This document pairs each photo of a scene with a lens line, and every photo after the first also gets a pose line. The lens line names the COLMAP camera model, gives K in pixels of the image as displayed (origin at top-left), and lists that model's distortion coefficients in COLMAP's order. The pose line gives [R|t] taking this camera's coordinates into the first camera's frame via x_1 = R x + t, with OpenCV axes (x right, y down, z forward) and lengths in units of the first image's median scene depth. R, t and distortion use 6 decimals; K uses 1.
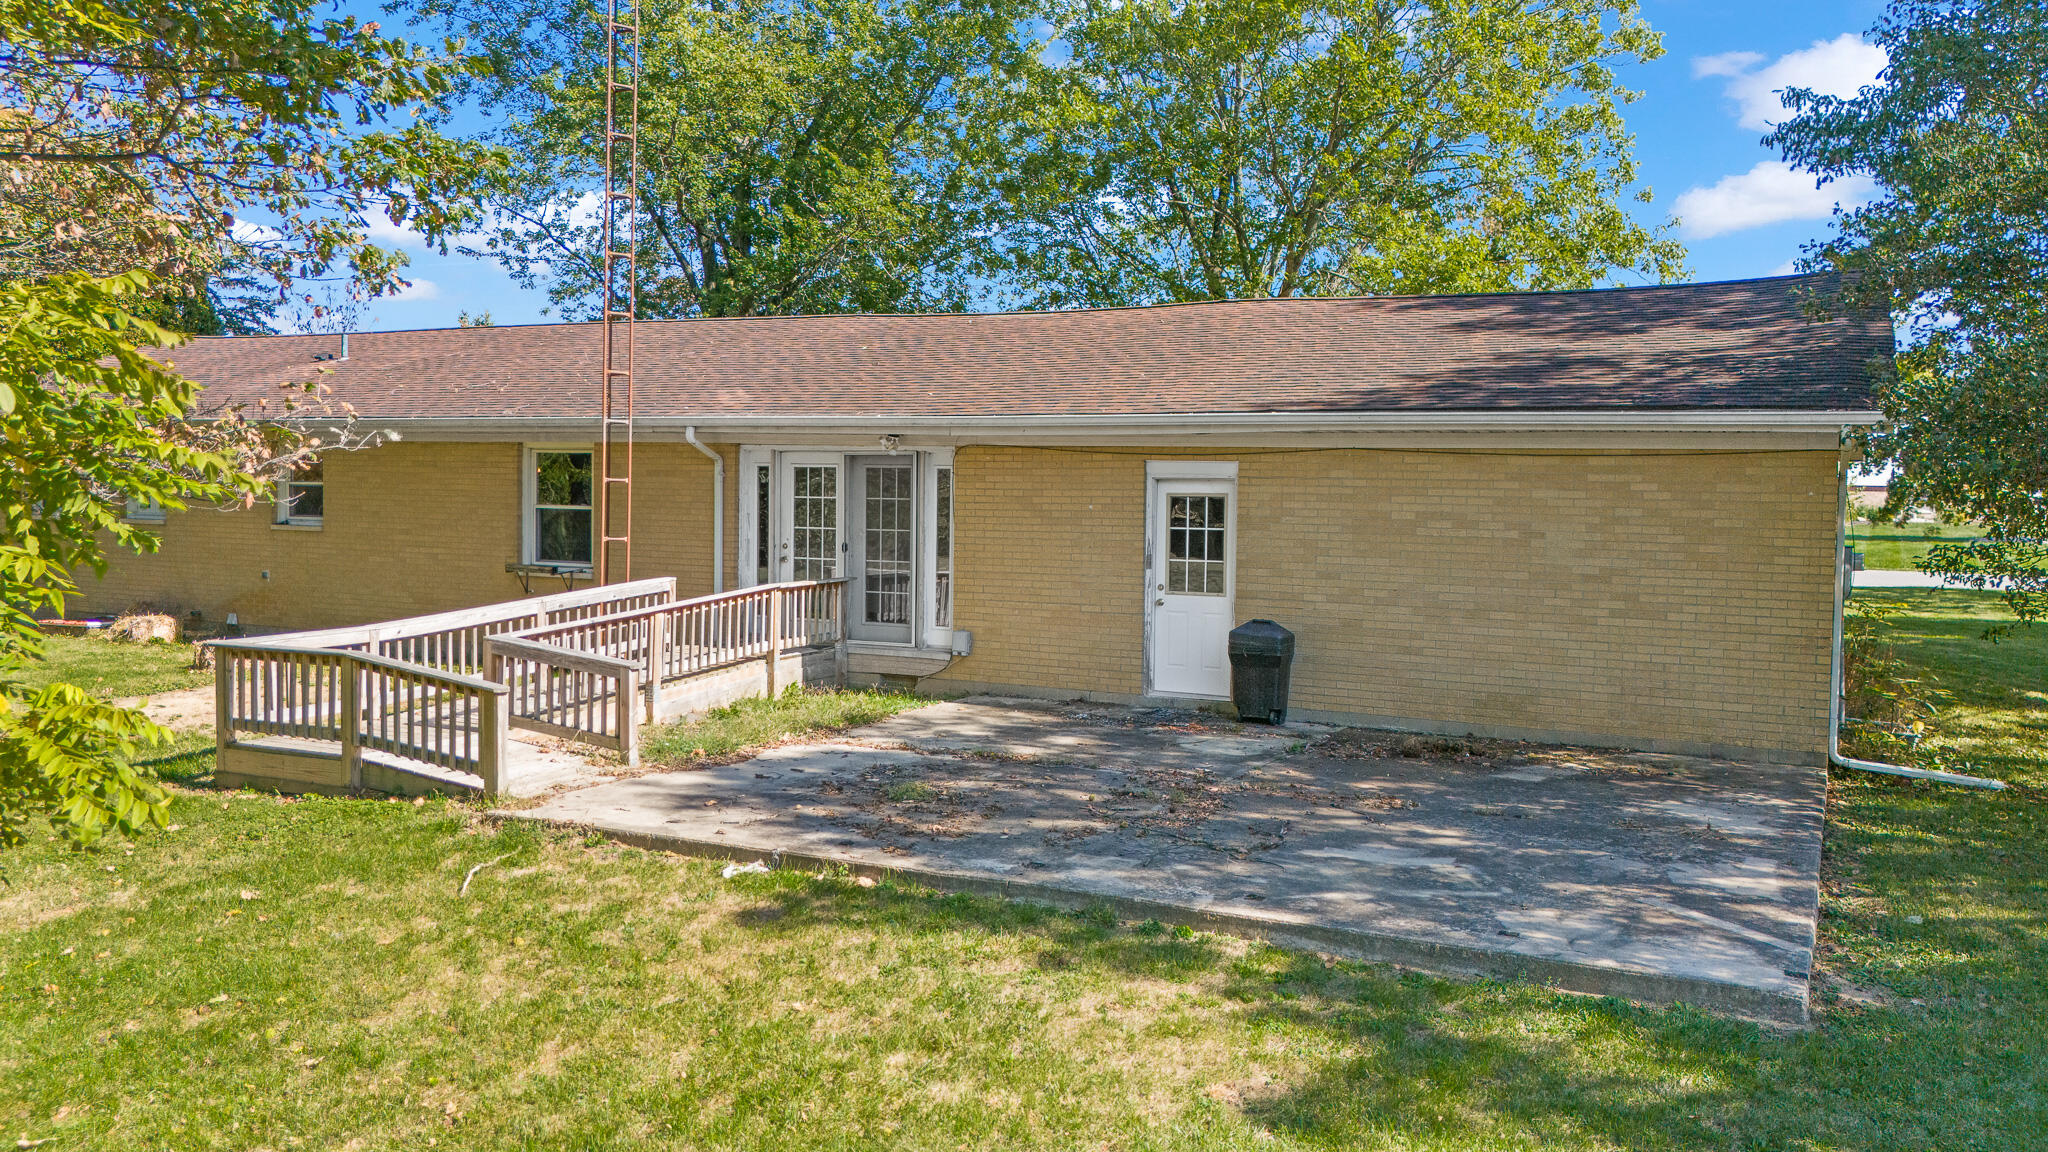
lens RADIAL K [[1646.6, 0, 1028.9], [0, 1646.6, 572.7], [0, 0, 1]] dist [0.042384, -0.028786]
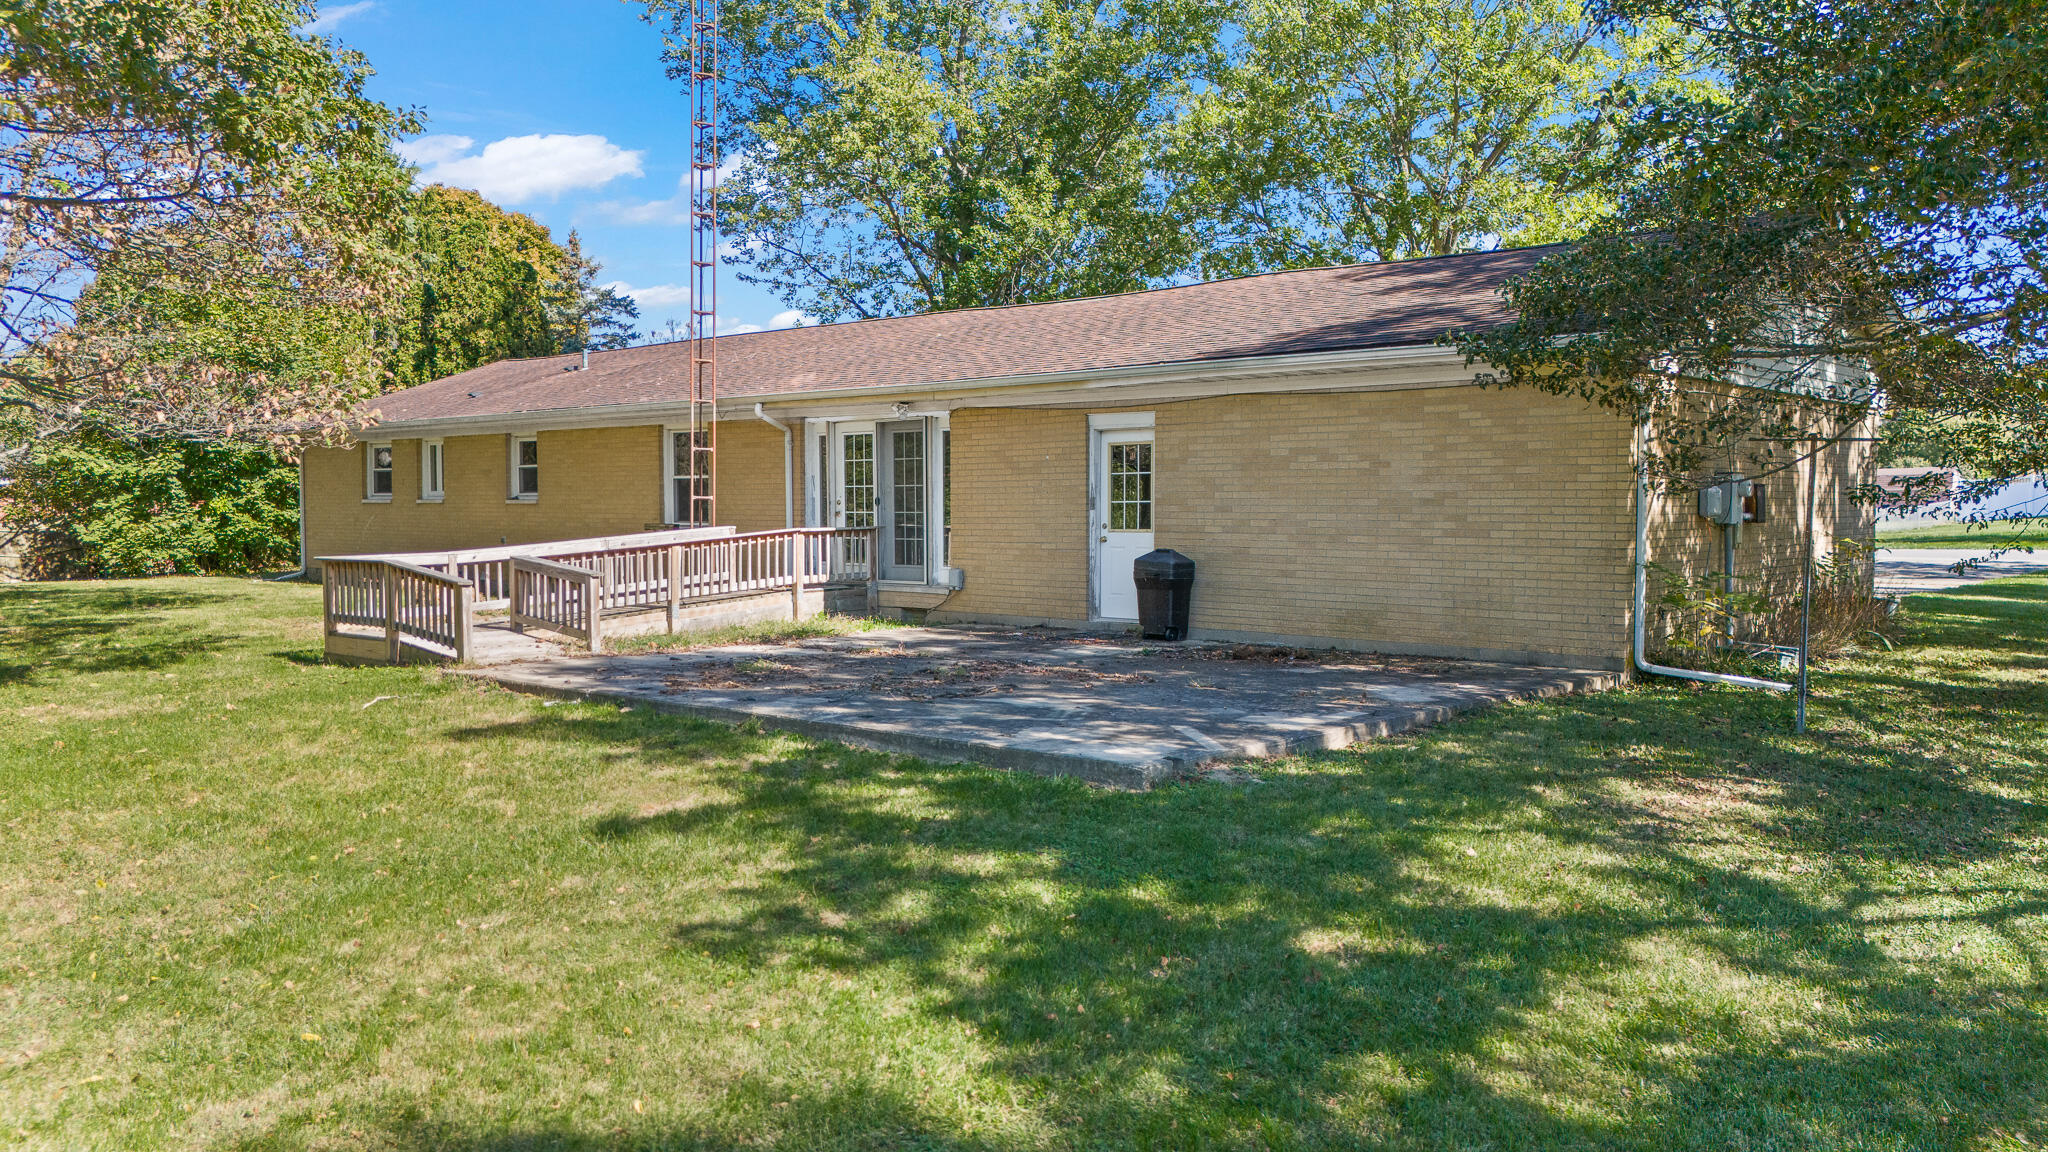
lens RADIAL K [[1646.6, 0, 1016.5], [0, 1646.6, 576.7], [0, 0, 1]] dist [0.042384, -0.028786]
pose [[0.957576, -0.005067, -0.288135, 0.353112], [0.000747, 0.999886, -0.015101, 0.061835], [0.288179, 0.014245, 0.957471, -0.106994]]
